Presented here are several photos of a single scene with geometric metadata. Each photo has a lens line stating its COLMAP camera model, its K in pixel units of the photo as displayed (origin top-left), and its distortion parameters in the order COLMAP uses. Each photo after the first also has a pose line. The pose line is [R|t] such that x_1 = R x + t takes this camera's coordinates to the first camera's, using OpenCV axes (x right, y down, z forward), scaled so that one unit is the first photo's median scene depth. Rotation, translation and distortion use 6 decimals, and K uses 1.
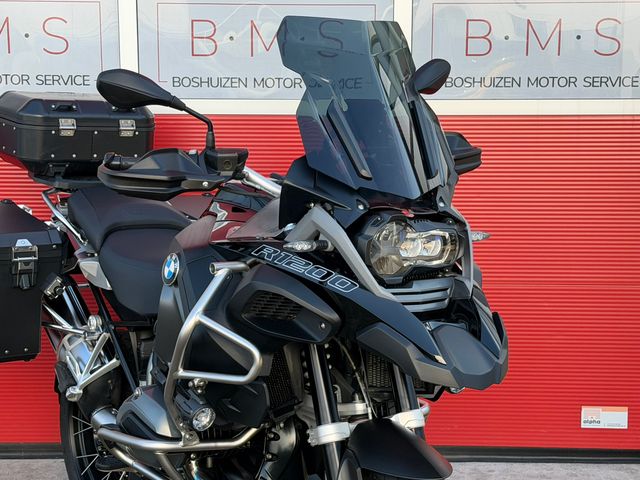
lens RADIAL K [[1227.5, 0, 321.6], [0, 1227.5, 244.5], [0, 0, 1]] dist [0.158320, -0.041313]
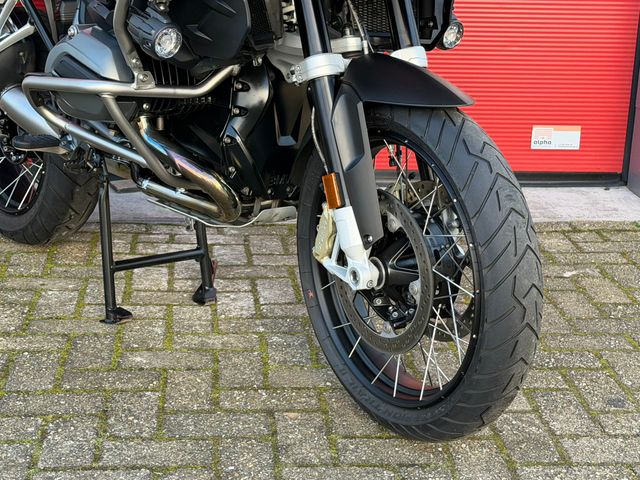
lens RADIAL K [[1227.5, 0, 321.6], [0, 1227.5, 244.5], [0, 0, 1]] dist [0.158320, -0.041313]
pose [[0.993305, -0.002380, 0.115495, -0.068299], [-0.013673, 0.990338, 0.138002, 0.121584], [-0.114707, -0.138657, 0.983675, 0.132389]]
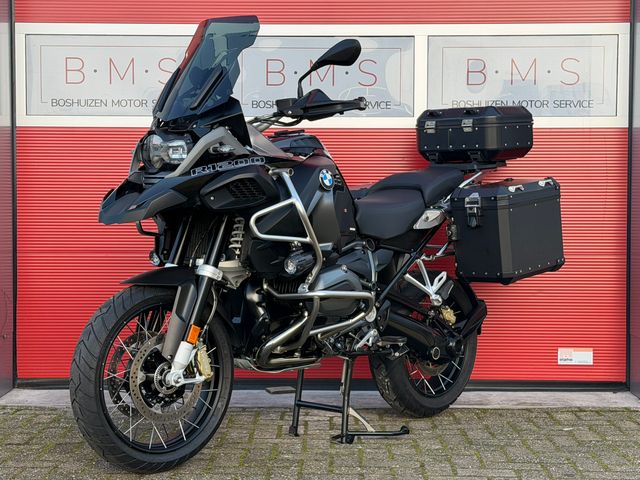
lens RADIAL K [[1232.1, 0, 326.1], [0, 1232.1, 242.3], [0, 0, 1]] dist [0.148675, 0.267198]
pose [[0.999980, 0.001155, 0.006258, -0.059902], [-0.000399, 0.992832, -0.119520, 0.230068], [-0.006351, 0.119515, 0.992812, -0.423796]]
